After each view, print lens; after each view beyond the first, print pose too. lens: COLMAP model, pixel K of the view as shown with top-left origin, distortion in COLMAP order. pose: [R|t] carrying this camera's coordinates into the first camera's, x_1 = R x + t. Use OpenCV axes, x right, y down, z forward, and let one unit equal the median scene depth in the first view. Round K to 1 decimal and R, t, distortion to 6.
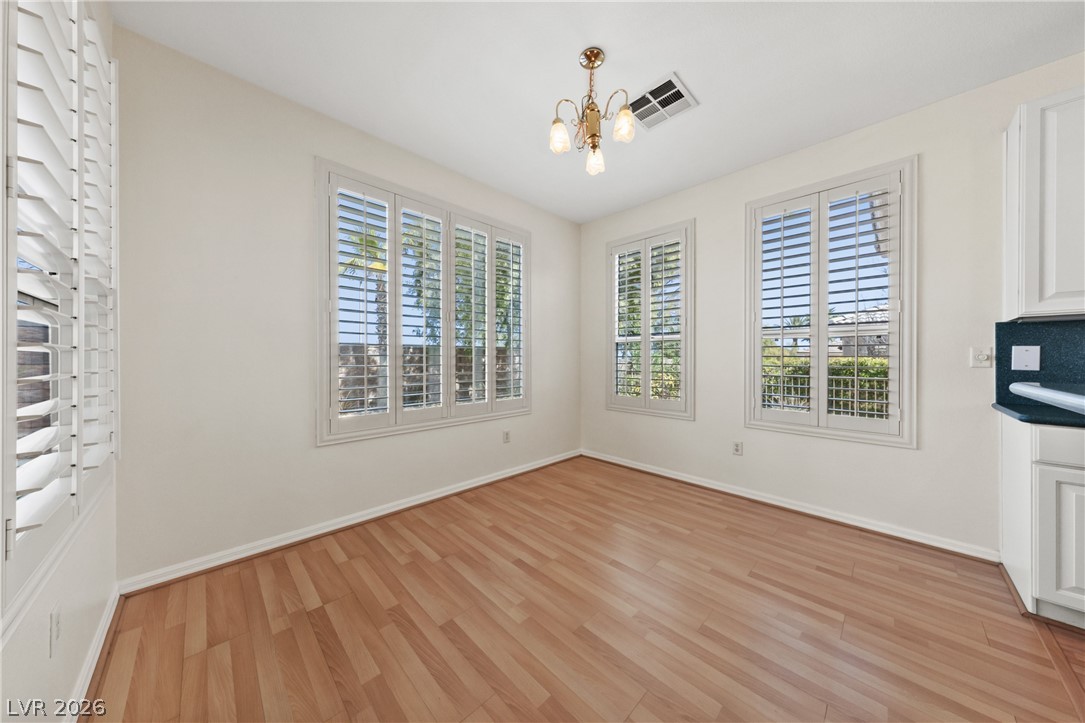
lens RADIAL K [[343.6, 0, 543.2], [0, 343.6, 358.6], [0, 0, 1]] dist [0.006554, -0.000612]
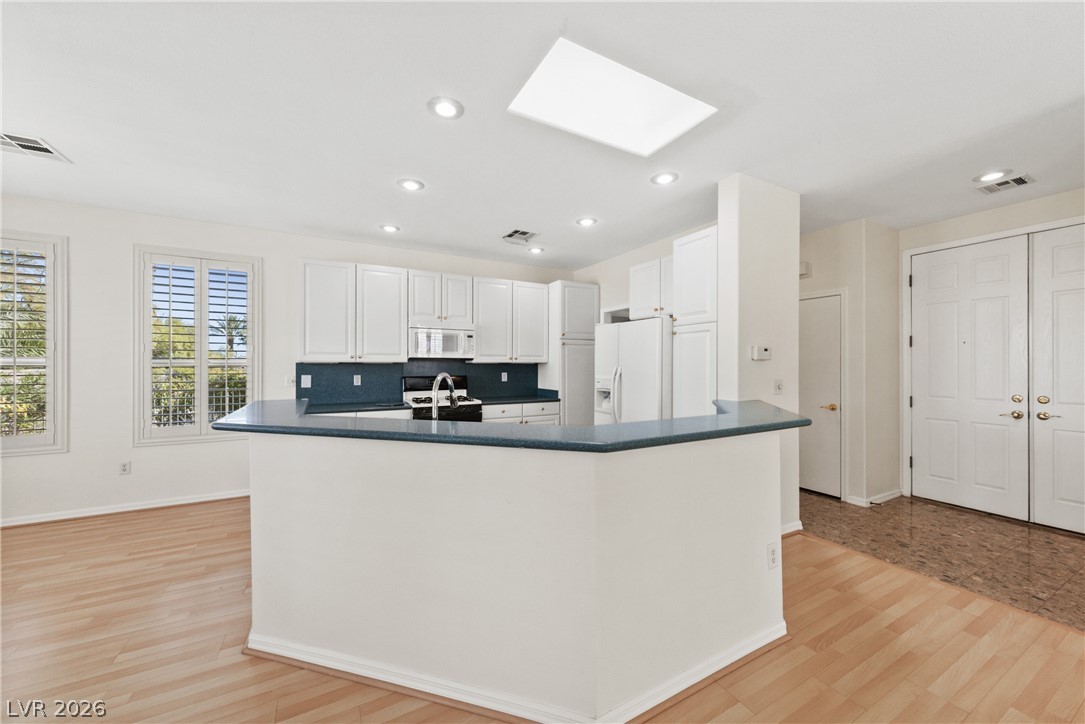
lens RADIAL K [[396.8, 0, 540.8], [0, 396.8, 363.4], [0, 0, 1]] dist [0.003395, -0.000310]
pose [[0.280457, -0.001275, 0.959866, -0.372877], [0.000247, 0.999999, 0.001257, -0.096403], [-0.959866, -0.000116, 0.280458, -0.835705]]
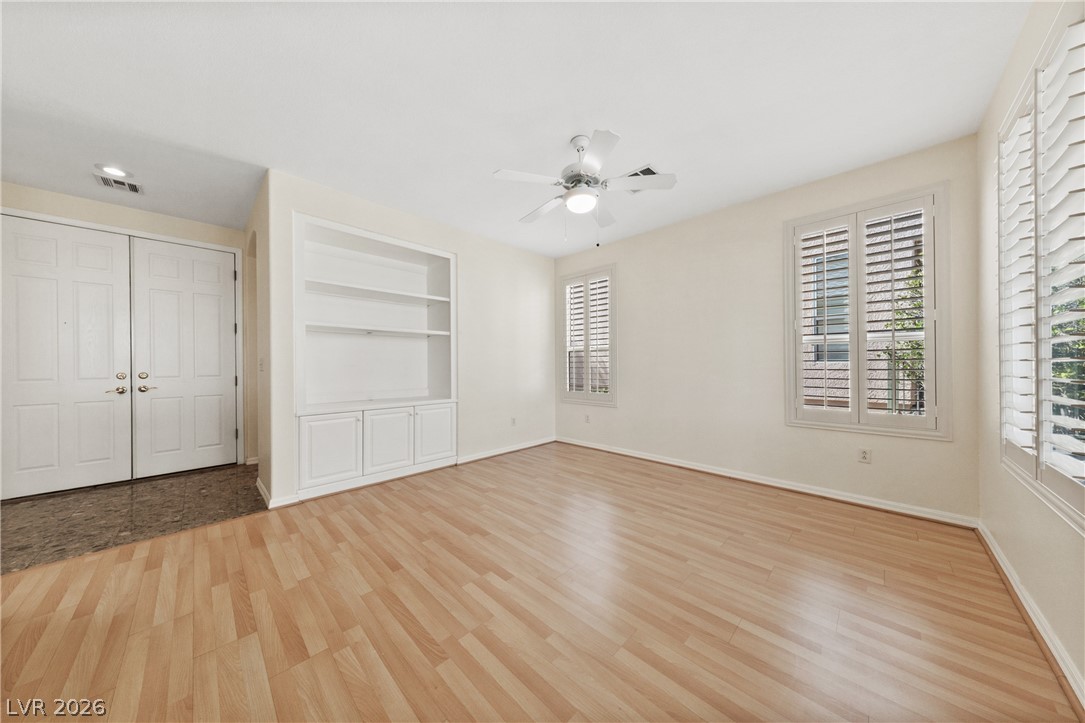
lens RADIAL K [[343.6, 0, 541.0], [0, 343.6, 363.9], [0, 0, 1]] dist [0.006554, -0.000612]
pose [[-0.999959, 0.003744, -0.008201, -0.218837], [0.003727, 0.999991, 0.002105, -0.003234], [0.008209, 0.002075, -0.999964, -0.606001]]
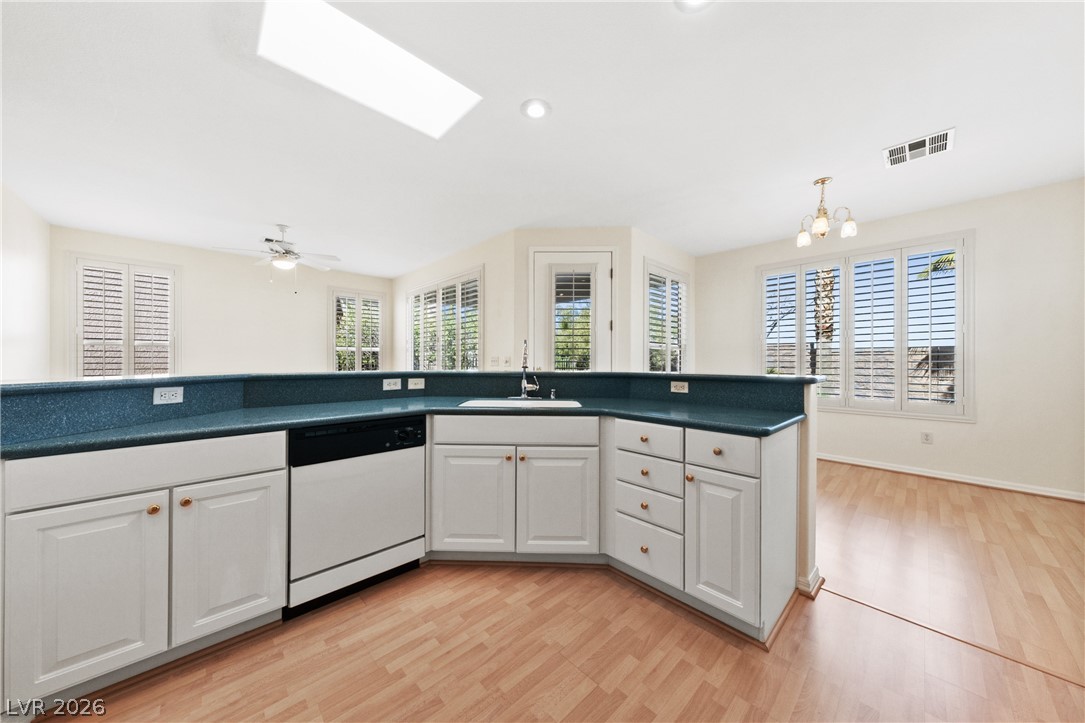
lens RADIAL K [[358.9, 0, 541.4], [0, 358.9, 361.1], [0, 0, 1]] dist [0.001712, 0.000022]
pose [[-0.024062, 0.000851, -0.999710, 1.621338], [-0.017225, 0.999851, 0.001266, 0.015793], [0.999562, 0.017250, -0.024044, -0.255631]]
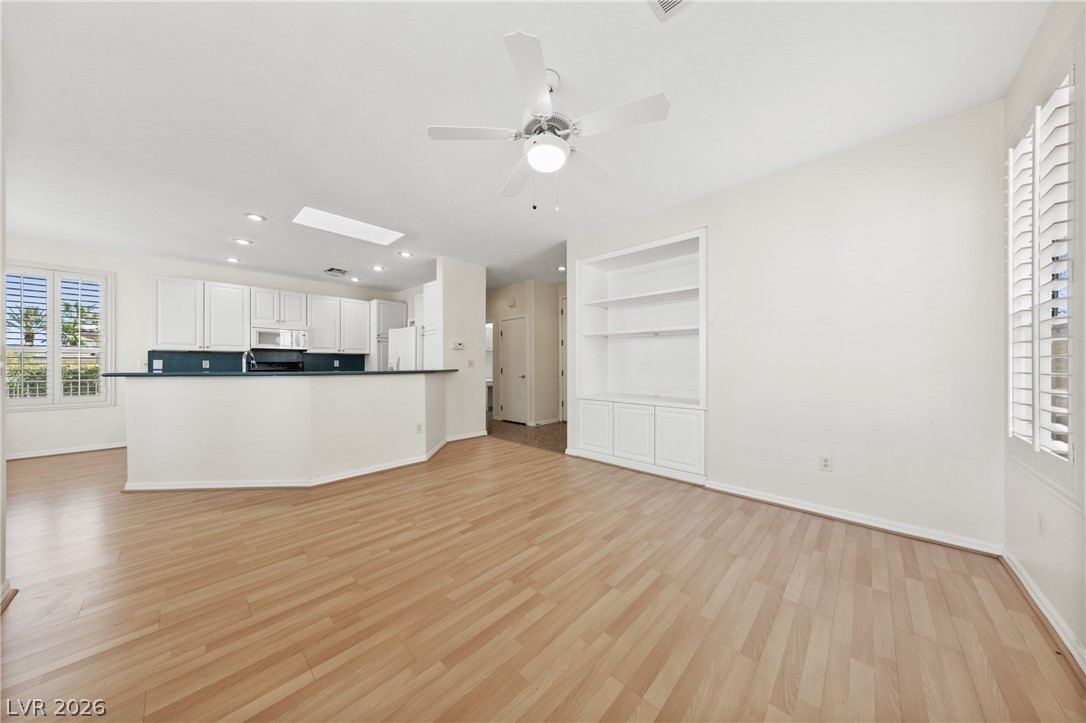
lens RADIAL K [[343.9, 0, 546.8], [0, 343.9, 363.2], [0, 0, 1]] dist [0.006554, -0.000612]
pose [[-0.038632, -0.000480, 0.999253, -1.291998], [0.002776, 0.999996, 0.000588, -0.004073], [-0.999250, 0.002797, -0.038631, -1.744628]]
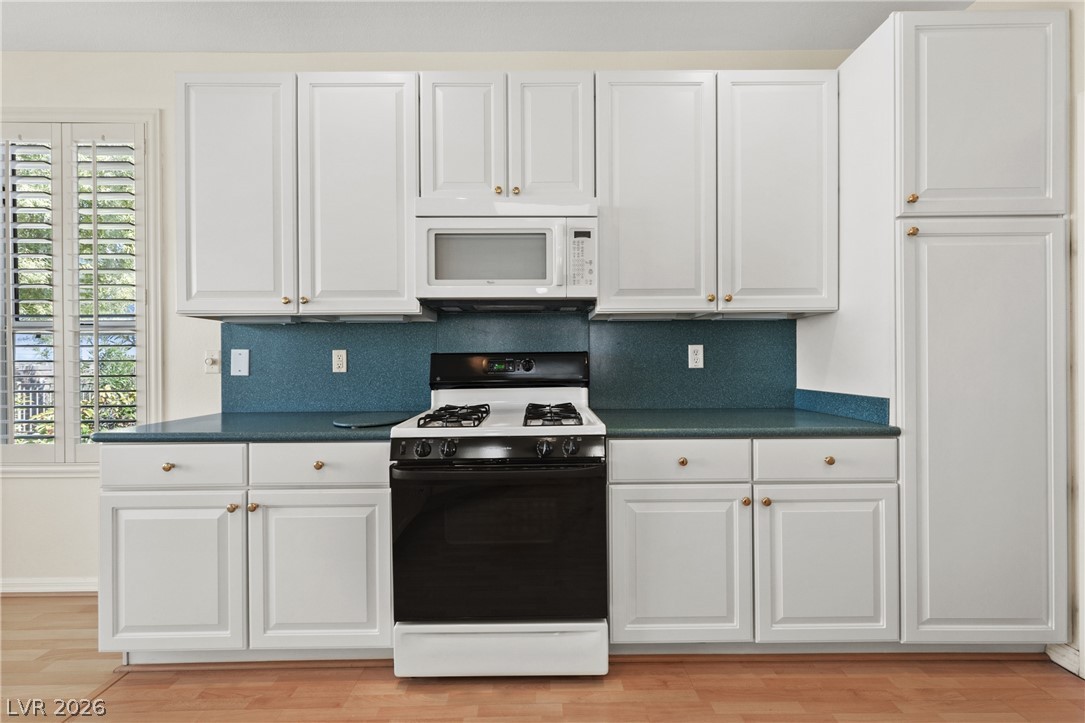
lens RADIAL K [[421.6, 0, 539.5], [0, 421.6, 364.8], [0, 0, 1]] dist [0.002369, 0.000237]
pose [[0.698179, -0.016467, 0.715734, 1.035961], [0.009988, 0.999862, 0.013261, -0.001327], [-0.715853, -0.002110, 0.698247, -0.331546]]
